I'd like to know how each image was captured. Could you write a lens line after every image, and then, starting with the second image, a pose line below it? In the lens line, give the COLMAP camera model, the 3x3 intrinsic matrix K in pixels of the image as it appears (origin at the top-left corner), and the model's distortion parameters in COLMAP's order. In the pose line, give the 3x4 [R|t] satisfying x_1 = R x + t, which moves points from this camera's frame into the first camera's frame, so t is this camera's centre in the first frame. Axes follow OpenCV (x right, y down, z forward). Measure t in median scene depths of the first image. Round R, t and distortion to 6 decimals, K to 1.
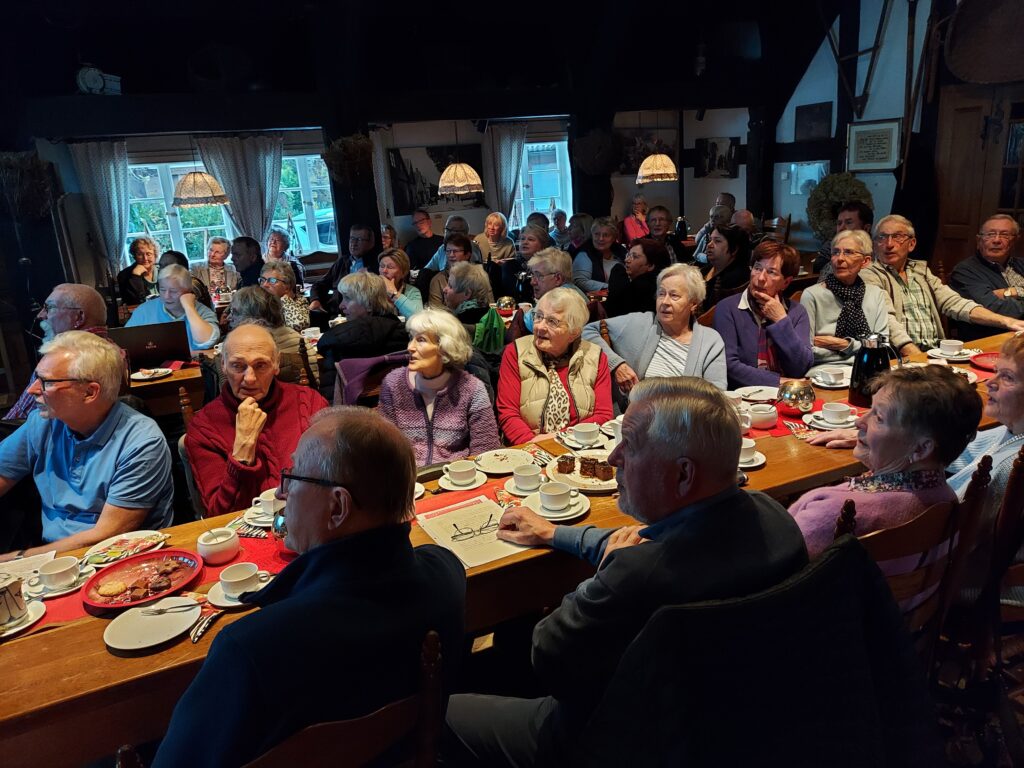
lens RADIAL K [[754.0, 0, 512.0], [0, 754.0, 384.0], [0, 0, 1]] dist [0.034188, -0.005970]
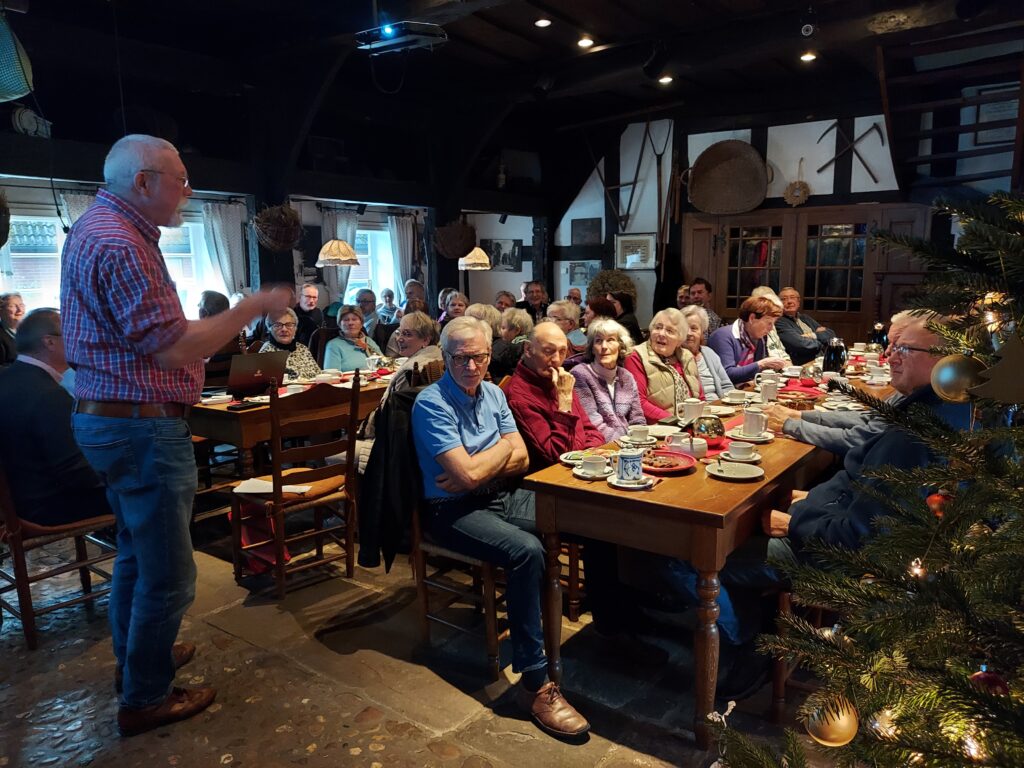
lens RADIAL K [[753.7, 0, 512.0], [0, 753.7, 384.0], [0, 0, 1]] dist [0.031625, -0.007389]
pose [[0.877483, -0.018709, 0.479243, -0.348997], [0.087403, 0.988744, -0.121432, 0.063708], [-0.471577, 0.148442, 0.869241, -0.035087]]
